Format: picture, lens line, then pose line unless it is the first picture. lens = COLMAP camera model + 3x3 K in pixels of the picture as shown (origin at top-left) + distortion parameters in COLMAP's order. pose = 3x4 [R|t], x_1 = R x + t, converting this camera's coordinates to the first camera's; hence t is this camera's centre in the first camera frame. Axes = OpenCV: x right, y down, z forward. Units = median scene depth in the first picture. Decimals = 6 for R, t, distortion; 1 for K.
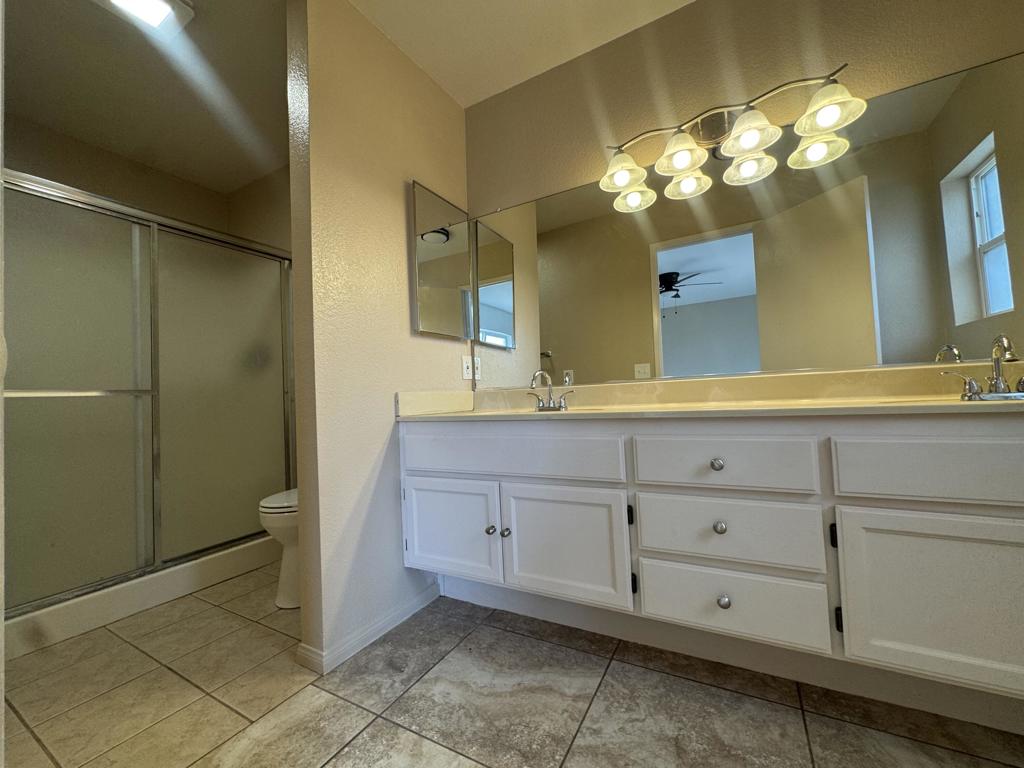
lens RADIAL K [[412.5, 0, 508.4], [0, 412.5, 379.9], [0, 0, 1]] dist [-0.003085, 0.000376]
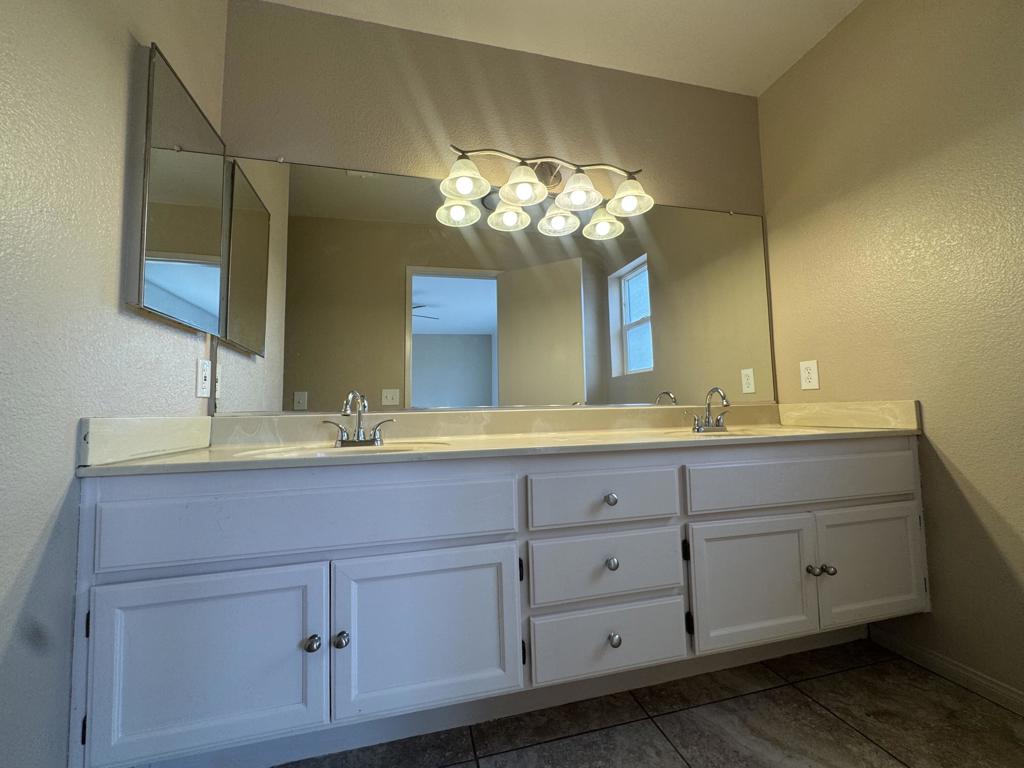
lens RADIAL K [[412.5, 0, 510.7], [0, 412.5, 381.2], [0, 0, 1]] dist [-0.003085, 0.000376]
pose [[0.725197, 0.077592, 0.684155, -0.286433], [-0.038139, 0.996631, -0.072604, 0.002735], [-0.687484, 0.026559, 0.725714, 0.334806]]
